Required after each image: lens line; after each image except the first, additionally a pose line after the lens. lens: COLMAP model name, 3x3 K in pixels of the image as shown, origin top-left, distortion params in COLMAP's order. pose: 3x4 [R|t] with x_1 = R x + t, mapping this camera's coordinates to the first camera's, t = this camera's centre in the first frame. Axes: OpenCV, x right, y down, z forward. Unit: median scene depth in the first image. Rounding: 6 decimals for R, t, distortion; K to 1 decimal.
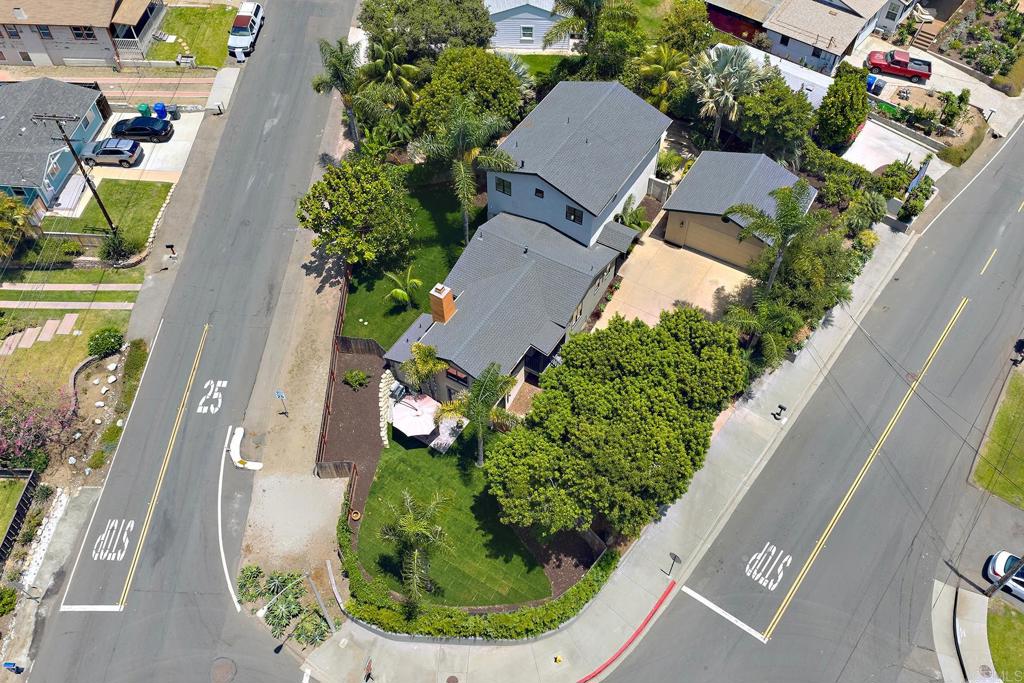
lens RADIAL K [[842.0, 0, 515.1], [0, 842.0, 338.8], [0, 0, 1]] dist [0.010975, -0.001436]
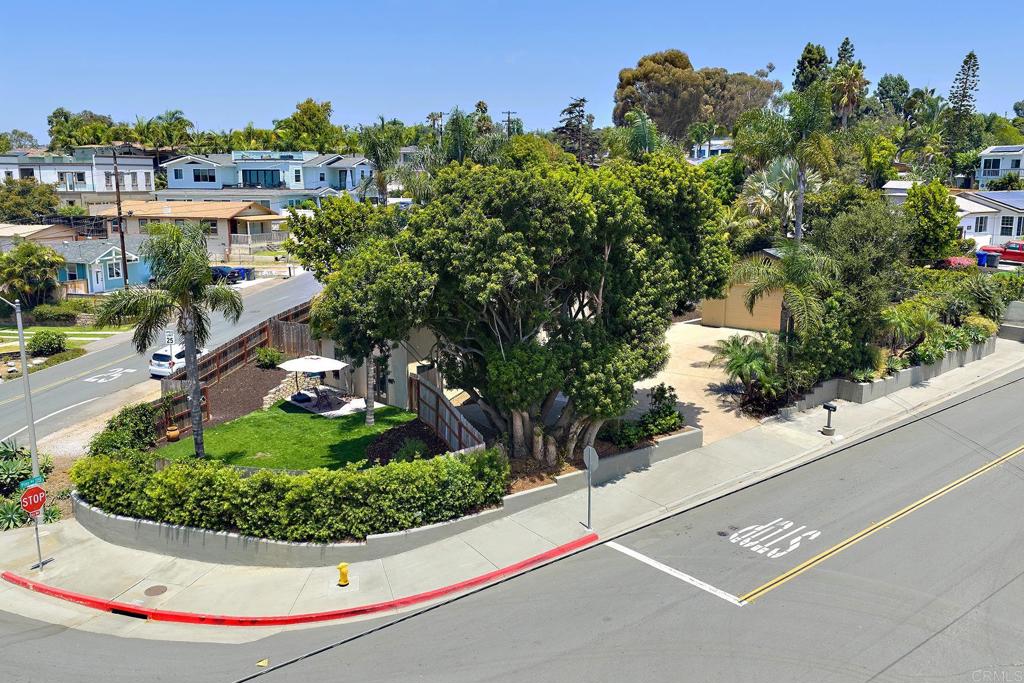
lens RADIAL K [[842.0, 0, 513.5], [0, 842.0, 343.4], [0, 0, 1]] dist [0.010975, -0.001436]
pose [[0.963947, 0.053546, -0.260649, 0.237585], [-0.208407, 0.760961, -0.614414, 0.471250], [0.165445, 0.646584, 0.744686, 0.424340]]
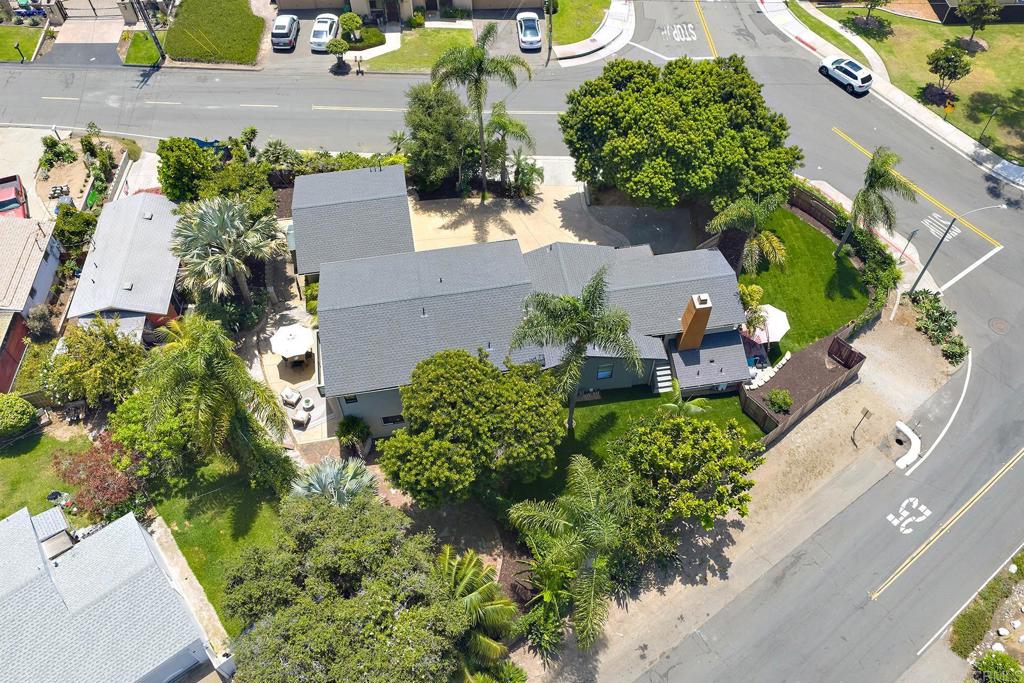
lens RADIAL K [[842.0, 0, 515.6], [0, 842.0, 343.2], [0, 0, 1]] dist [0.010975, -0.001436]
pose [[-0.647416, -0.623173, 0.438758, -0.366443], [0.594655, -0.052958, 0.802235, -0.871344], [-0.476695, 0.780289, 0.404858, 0.695727]]
